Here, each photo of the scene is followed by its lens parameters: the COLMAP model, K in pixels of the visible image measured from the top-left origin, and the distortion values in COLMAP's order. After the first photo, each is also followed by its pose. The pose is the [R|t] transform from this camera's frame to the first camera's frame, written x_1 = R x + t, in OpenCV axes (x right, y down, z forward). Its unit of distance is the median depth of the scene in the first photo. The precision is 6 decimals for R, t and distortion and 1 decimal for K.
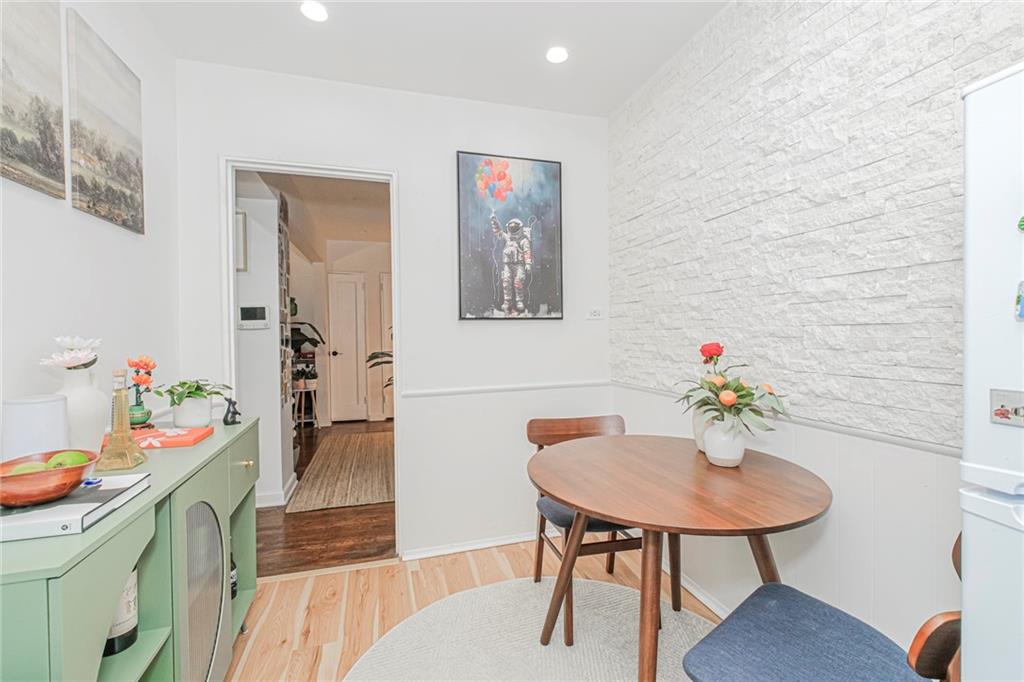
lens RADIAL K [[441.1, 0, 514.1], [0, 441.1, 337.7], [0, 0, 1]] dist [-0.000001, -0.000320]
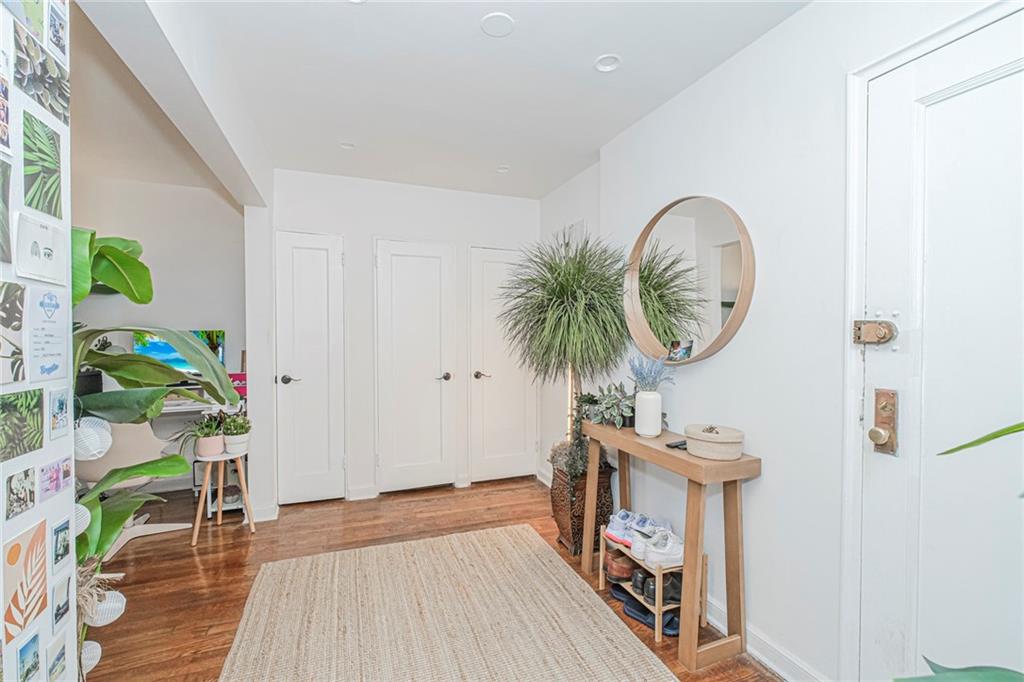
lens RADIAL K [[441.1, 0, 511.9], [0, 441.1, 338.8], [0, 0, 1]] dist [-0.000001, -0.000320]
pose [[0.997458, 0.005014, 0.071082, -0.395738], [-0.004923, 0.999987, -0.001453, -0.046345], [-0.071088, 0.001099, 0.997469, 1.041834]]
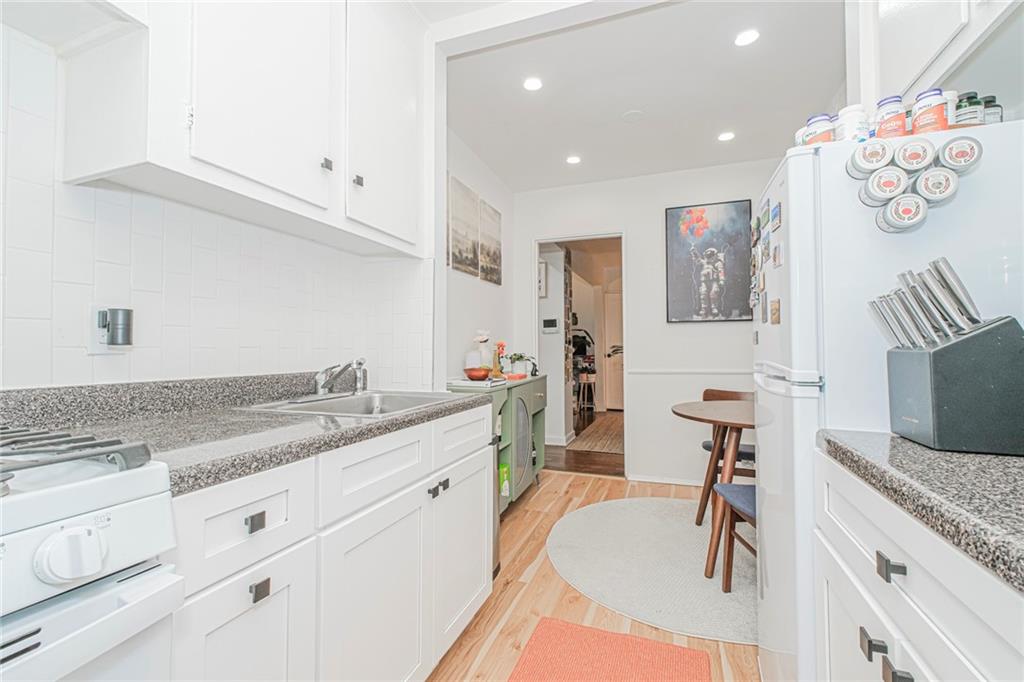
lens RADIAL K [[441.1, 0, 512.6], [0, 441.1, 339.6], [0, 0, 1]] dist [-0.000001, -0.000320]
pose [[0.799126, -0.003922, -0.601151, 0.332414], [-0.012010, 0.999675, -0.022487, 0.052040], [0.601044, 0.025189, 0.798819, -0.455410]]
